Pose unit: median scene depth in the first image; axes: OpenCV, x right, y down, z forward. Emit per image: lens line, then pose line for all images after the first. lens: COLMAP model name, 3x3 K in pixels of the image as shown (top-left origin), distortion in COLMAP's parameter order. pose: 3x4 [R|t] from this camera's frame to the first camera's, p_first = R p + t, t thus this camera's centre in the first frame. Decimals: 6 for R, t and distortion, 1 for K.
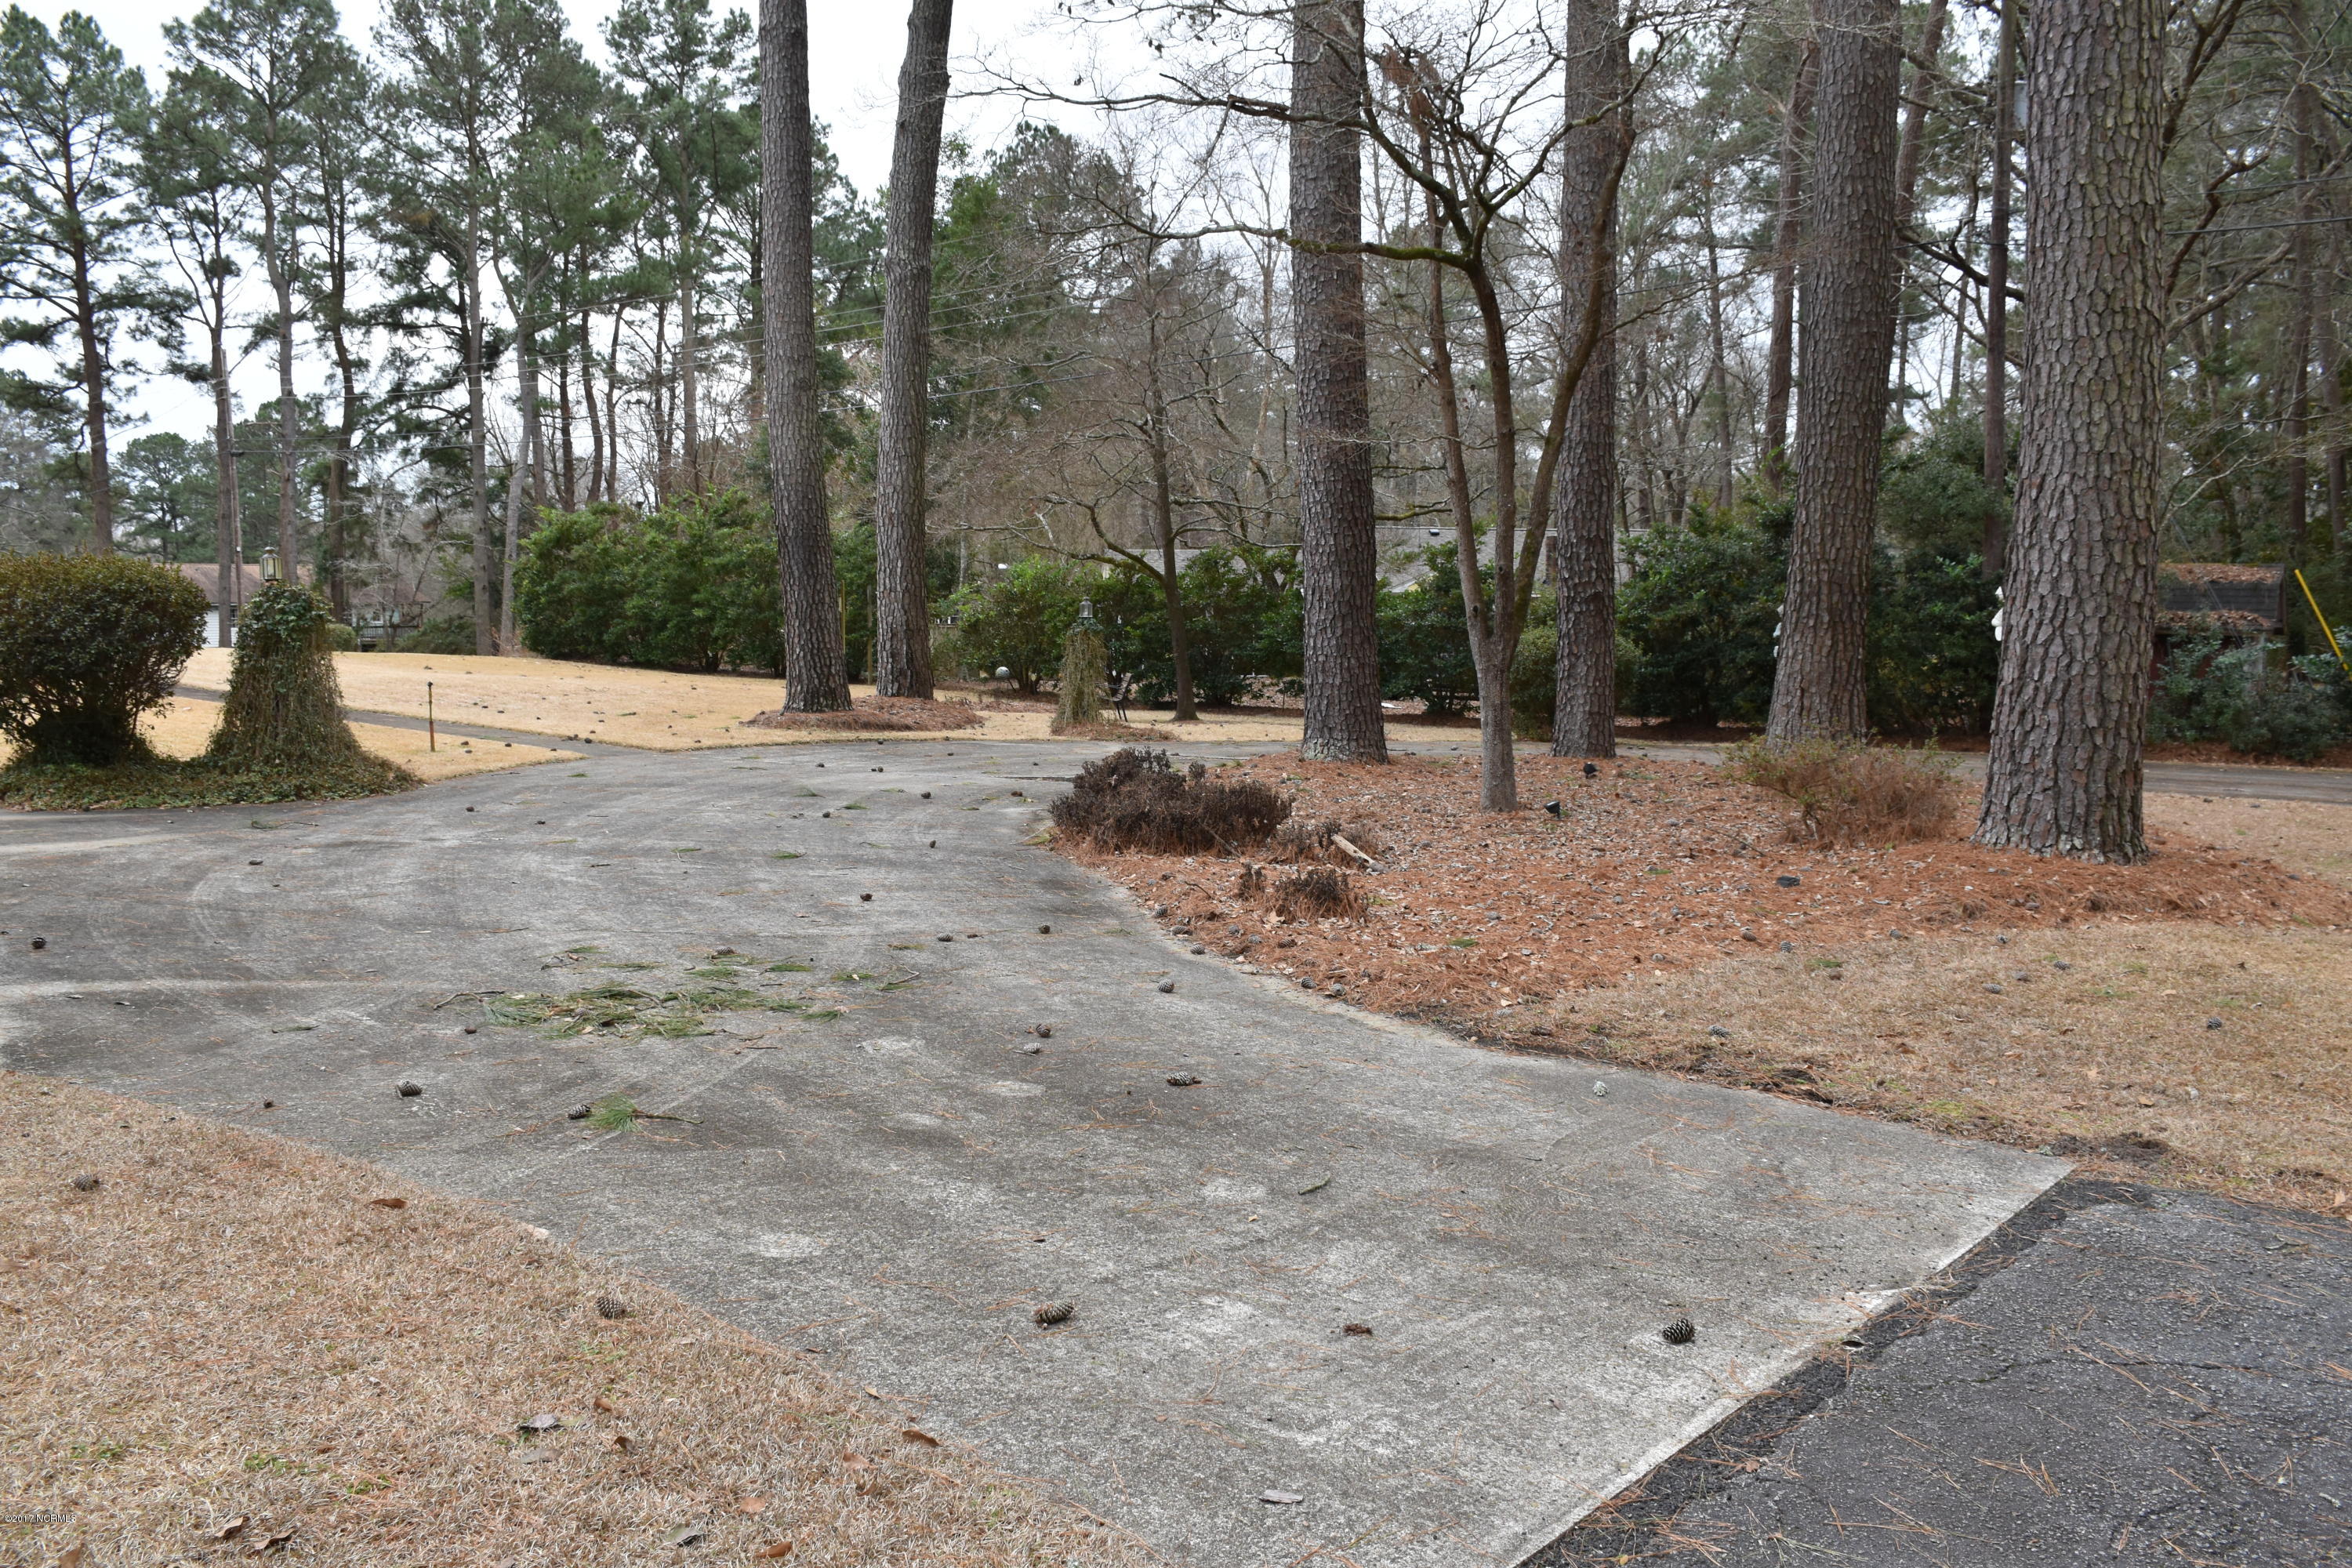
lens RADIAL K [[1858.2, 0, 1204.4], [0, 1858.2, 803.9], [0, 0, 1]] dist [-0.151560, 0.108921]
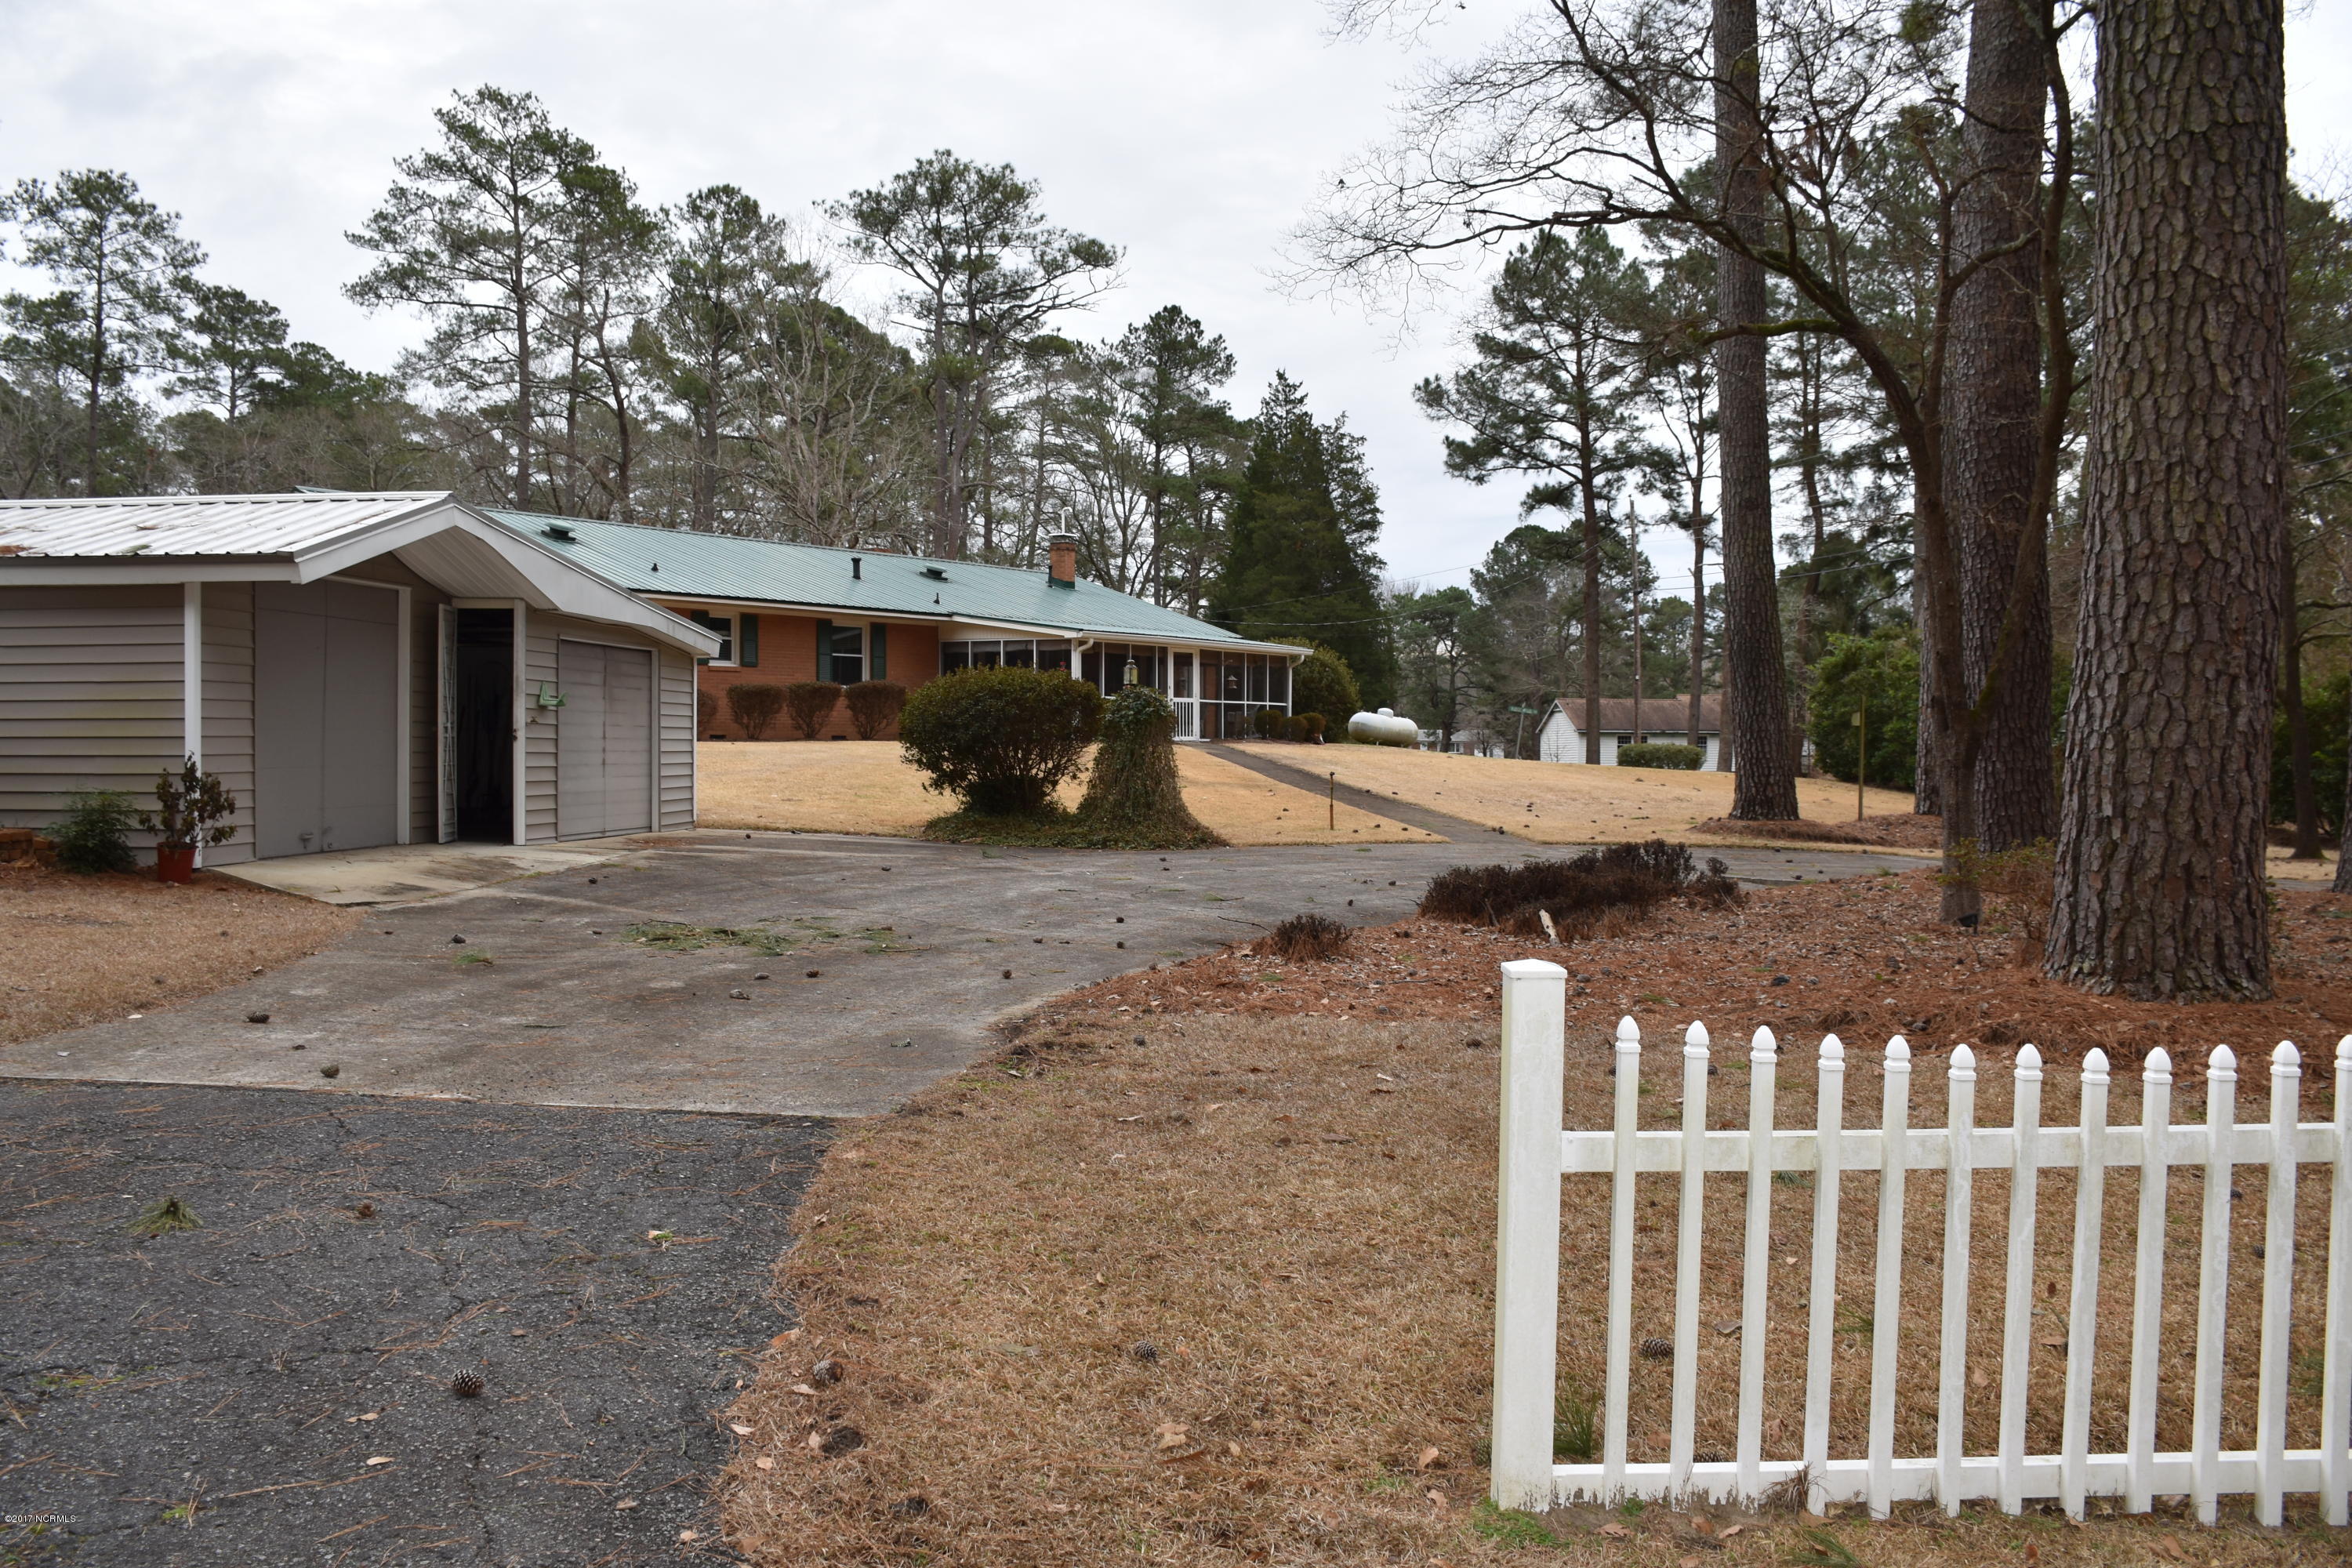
lens RADIAL K [[1858.2, 0, 1162.5], [0, 1858.2, 793.4], [0, 0, 1]] dist [-0.151560, 0.108921]
pose [[0.665842, 0.026879, -0.745609, 0.794961], [-0.086183, 0.995432, -0.041078, 0.013784], [0.741099, 0.091610, 0.665117, 0.189900]]
